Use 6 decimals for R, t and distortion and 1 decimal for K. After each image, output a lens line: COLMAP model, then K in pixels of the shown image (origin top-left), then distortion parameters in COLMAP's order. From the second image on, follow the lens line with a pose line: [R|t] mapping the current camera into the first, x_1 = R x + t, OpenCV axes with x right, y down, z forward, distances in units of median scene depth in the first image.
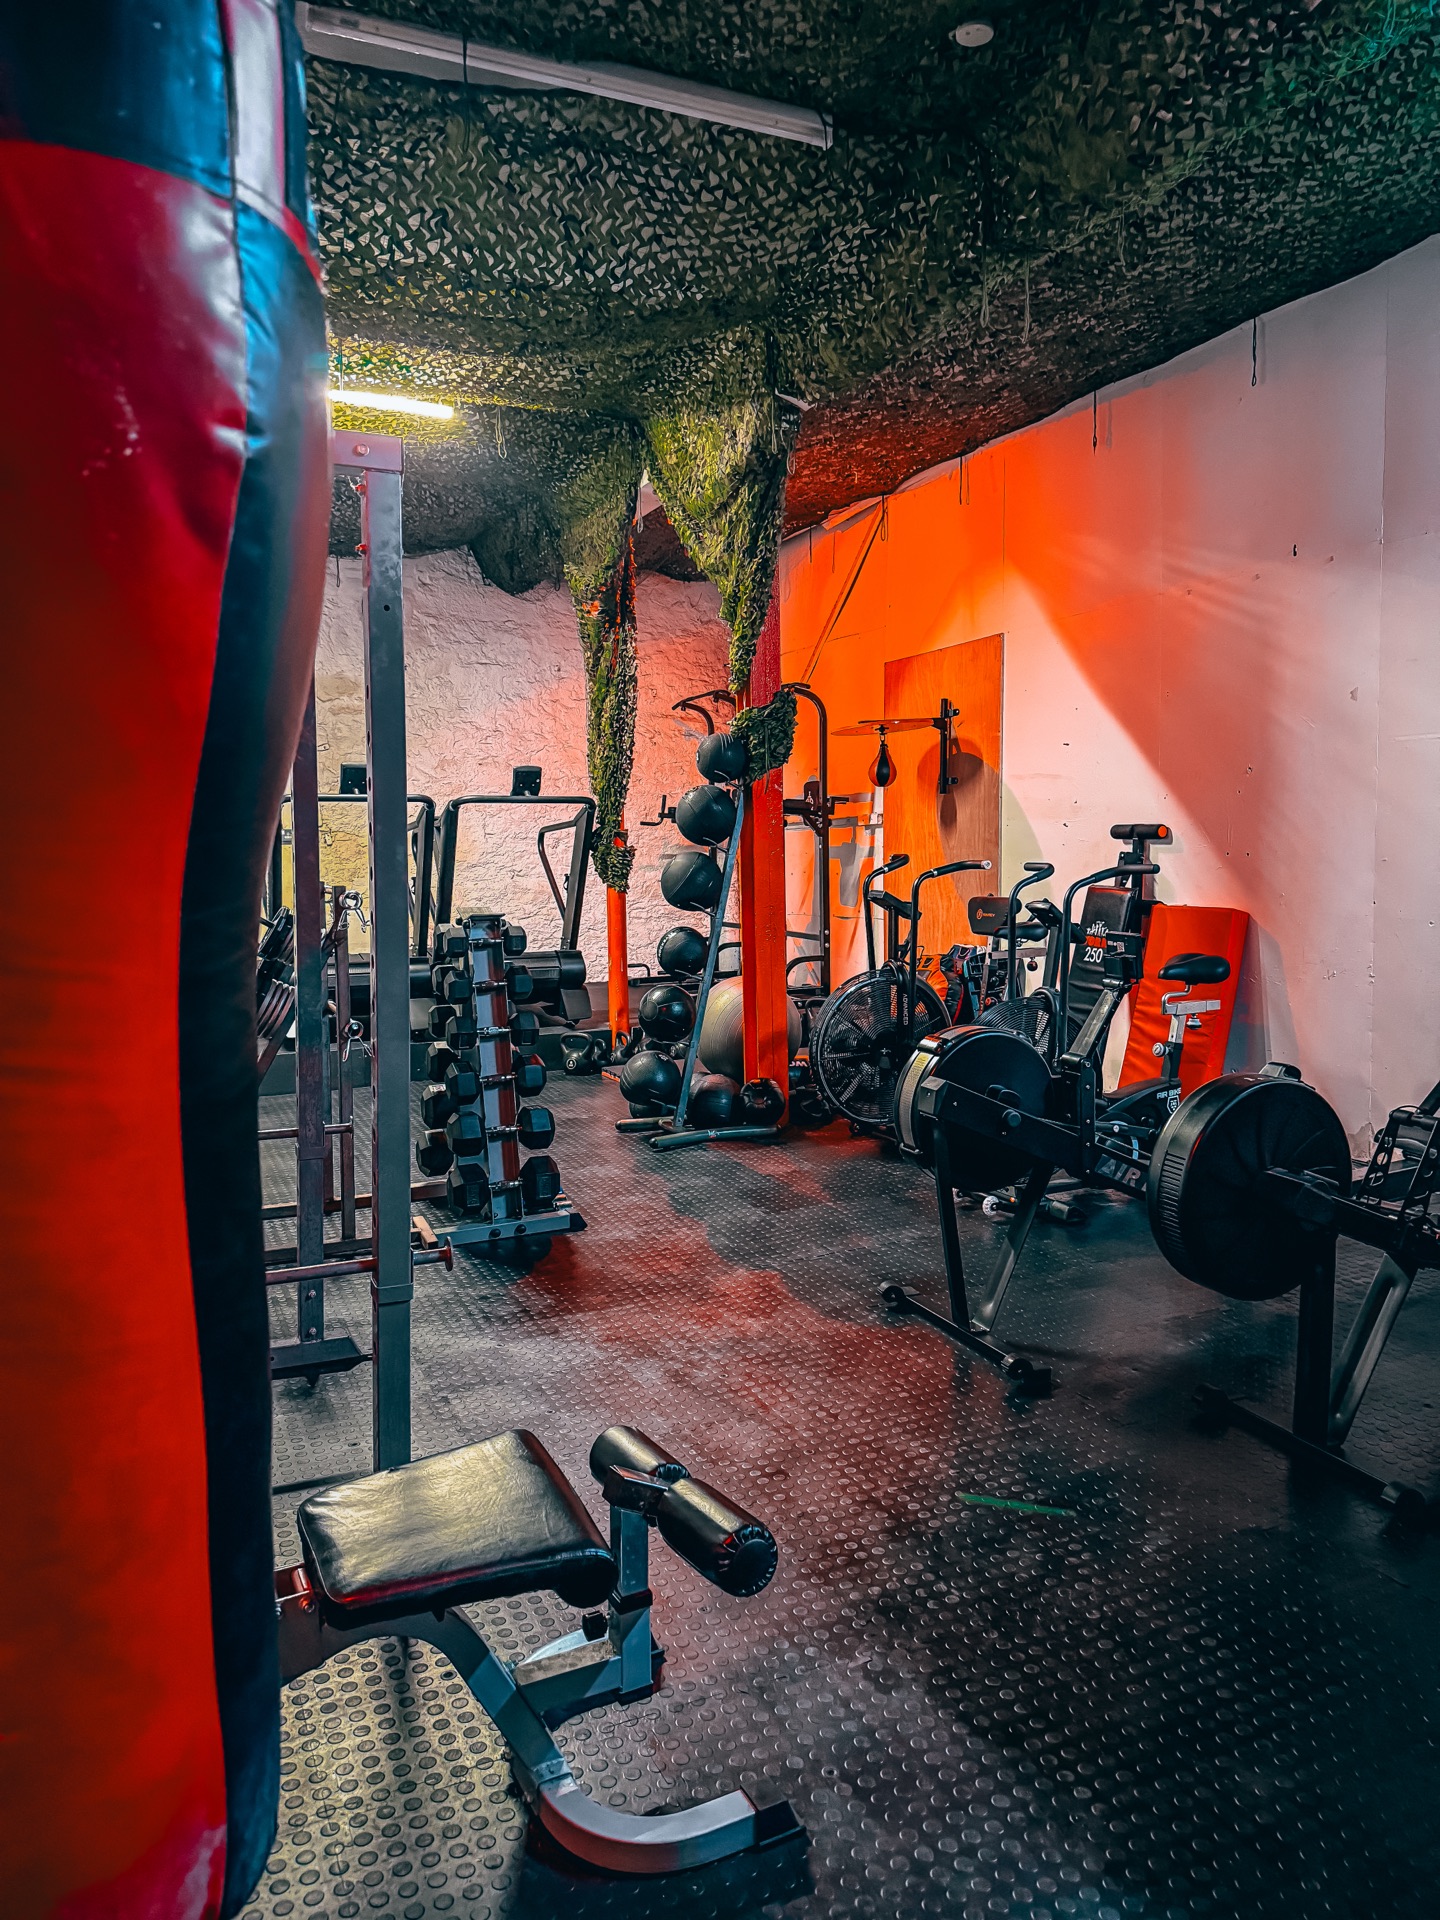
lens RADIAL K [[1320.0, 0, 710.5], [0, 1320.0, 961.9], [0, 0, 1]] dist [0.152306, -0.098318]
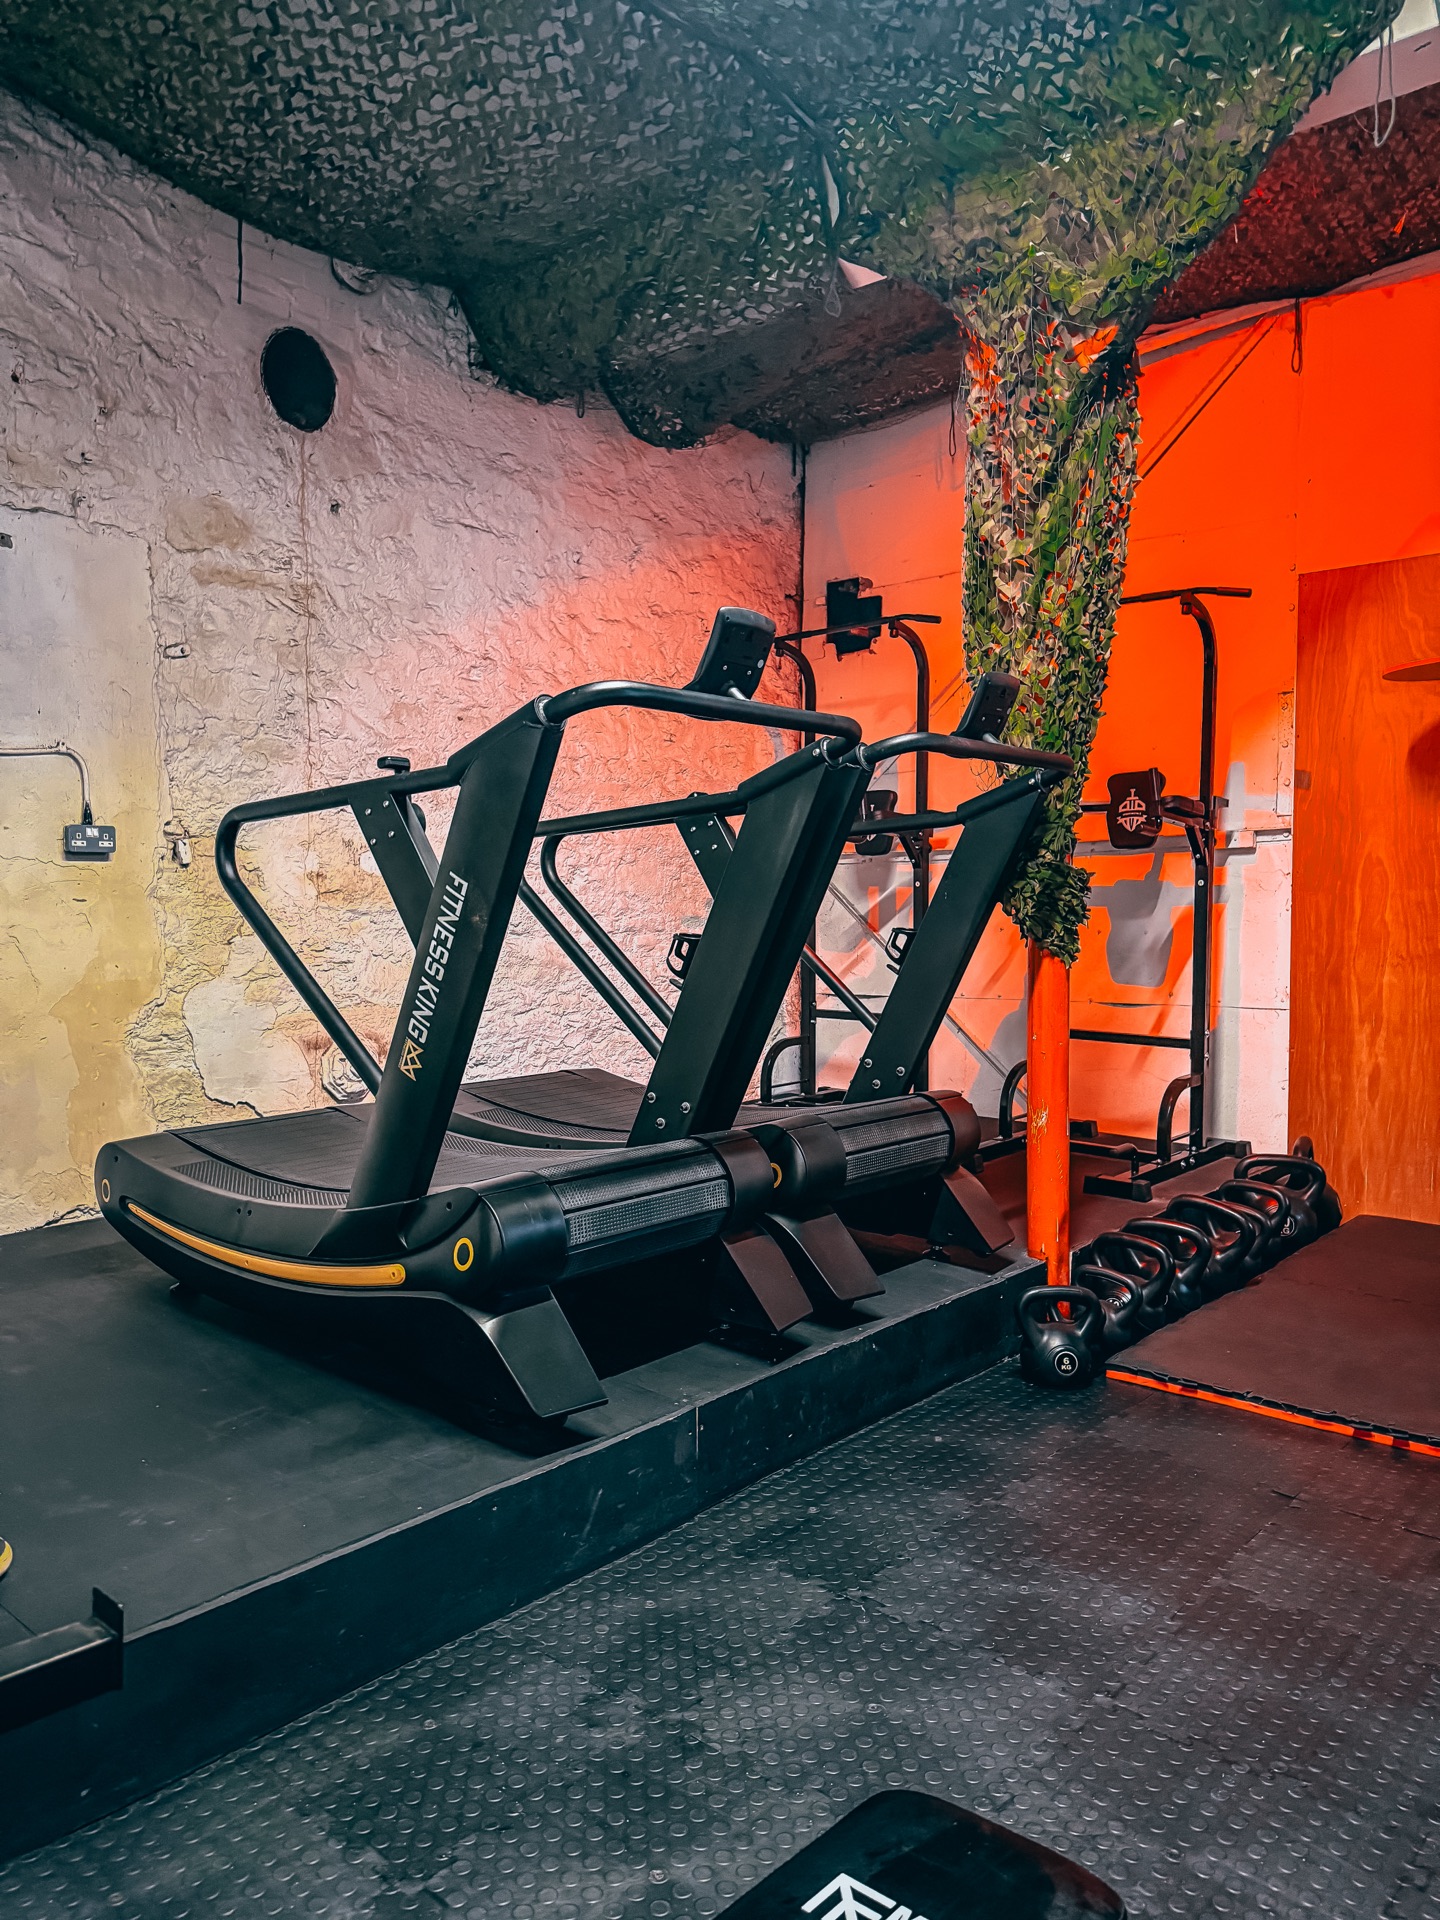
lens RADIAL K [[1331.8, 0, 718.7], [0, 1331.8, 968.1], [0, 0, 1]] dist [0.113459, -0.178457]
pose [[0.907850, -0.005781, 0.419255, -0.349266], [0.023803, 0.999003, -0.037769, -0.033897], [-0.418619, 0.044268, 0.907083, 0.565600]]
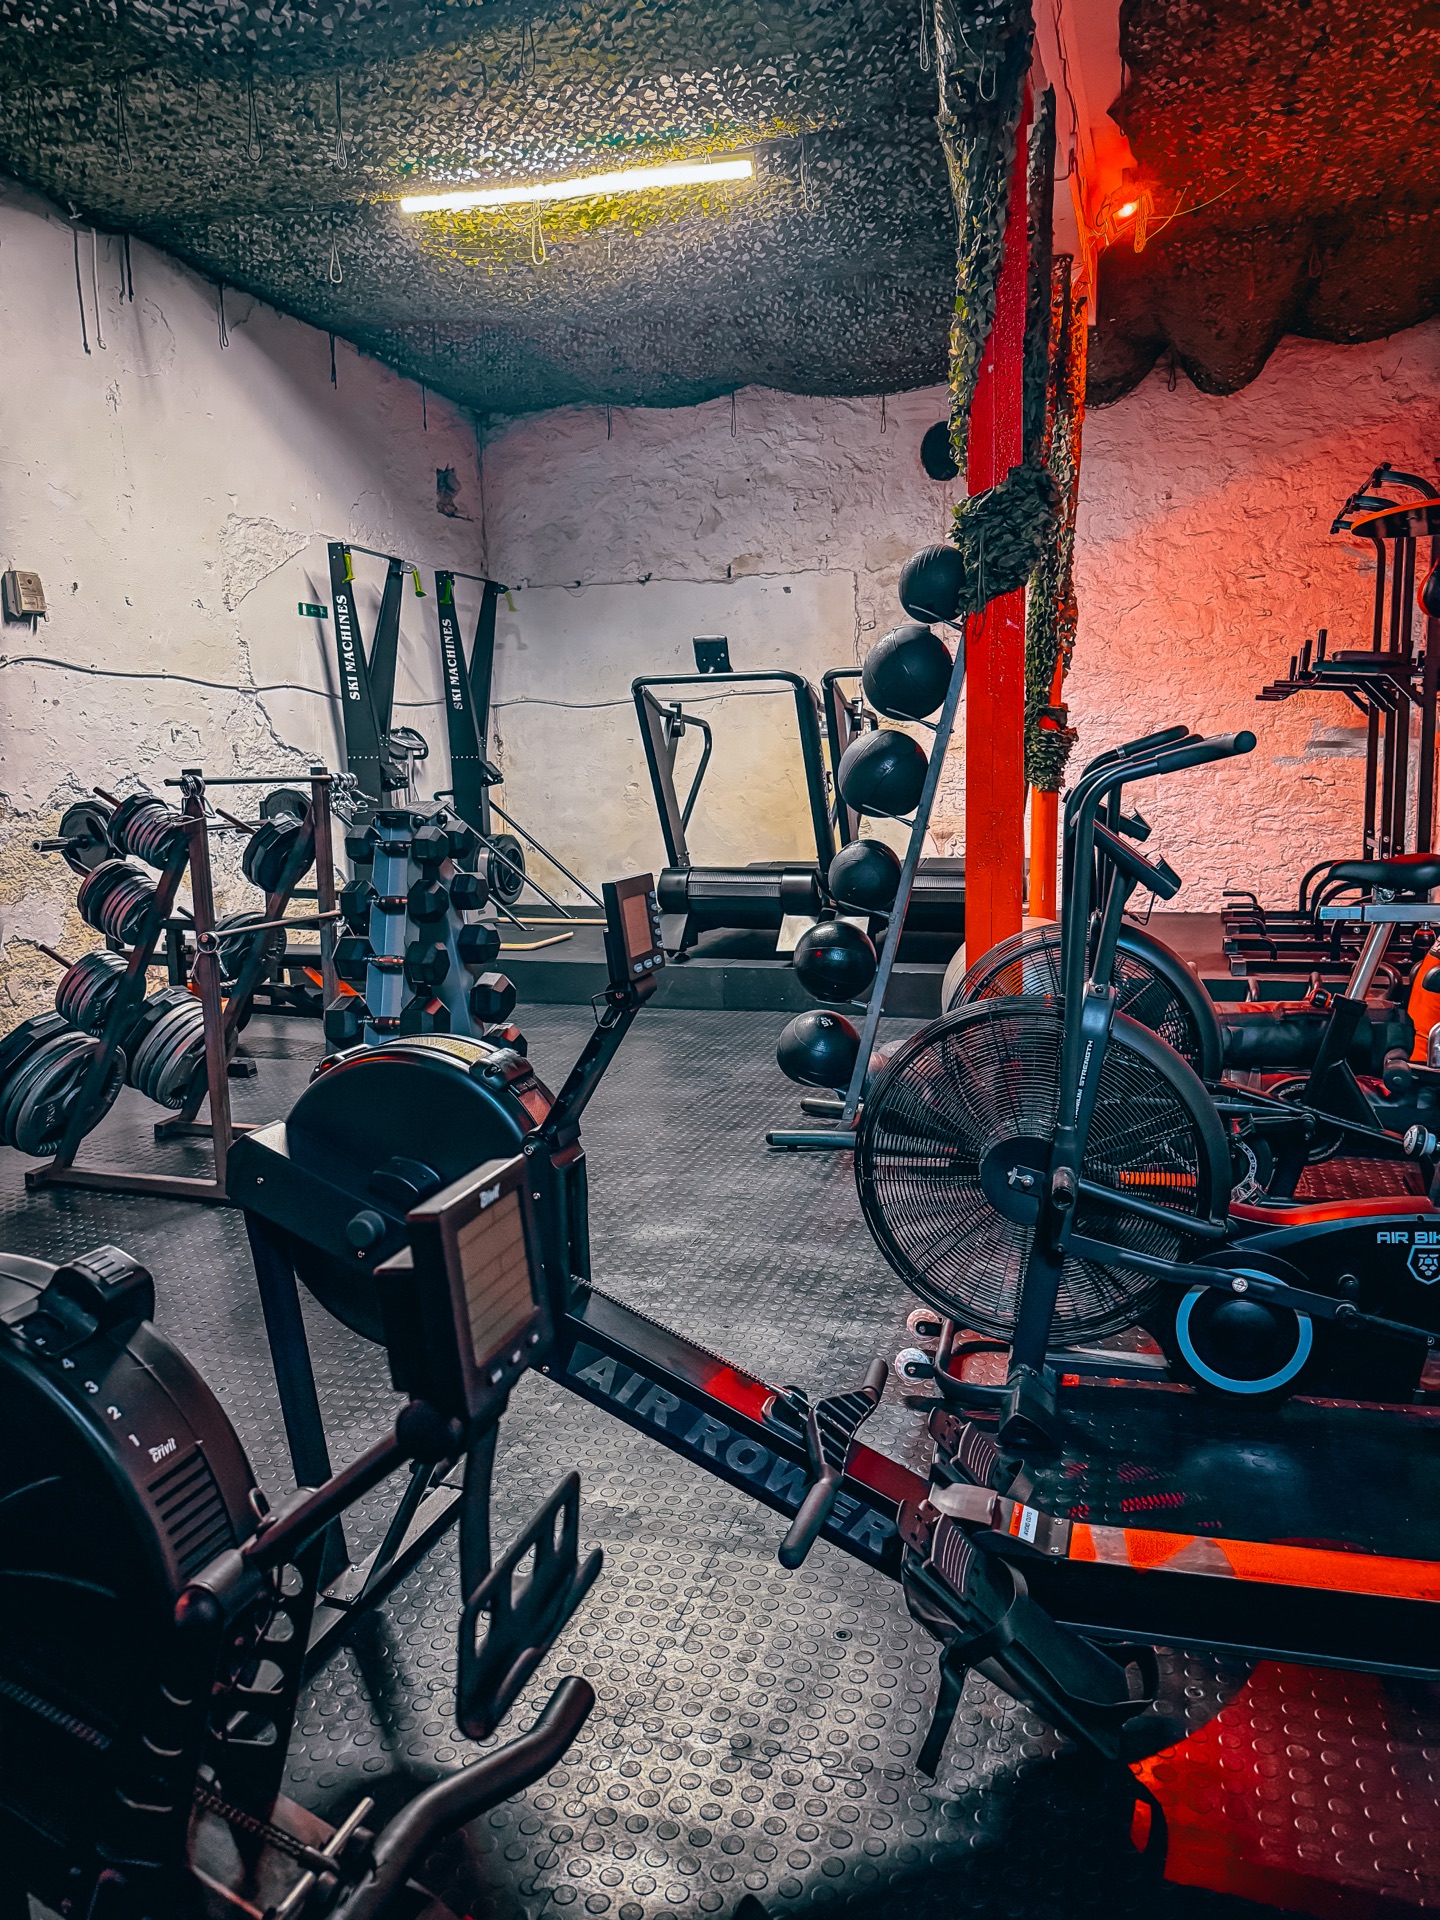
lens RADIAL K [[1341.0, 0, 720.0], [0, 1341.0, 960.0], [0, 0, 1]] dist [0.067088, -0.108455]
pose [[0.746908, 0.097466, -0.657745, 0.269167], [-0.051602, 0.994712, 0.088802, -0.015005], [0.662922, -0.032386, 0.747988, 0.291546]]
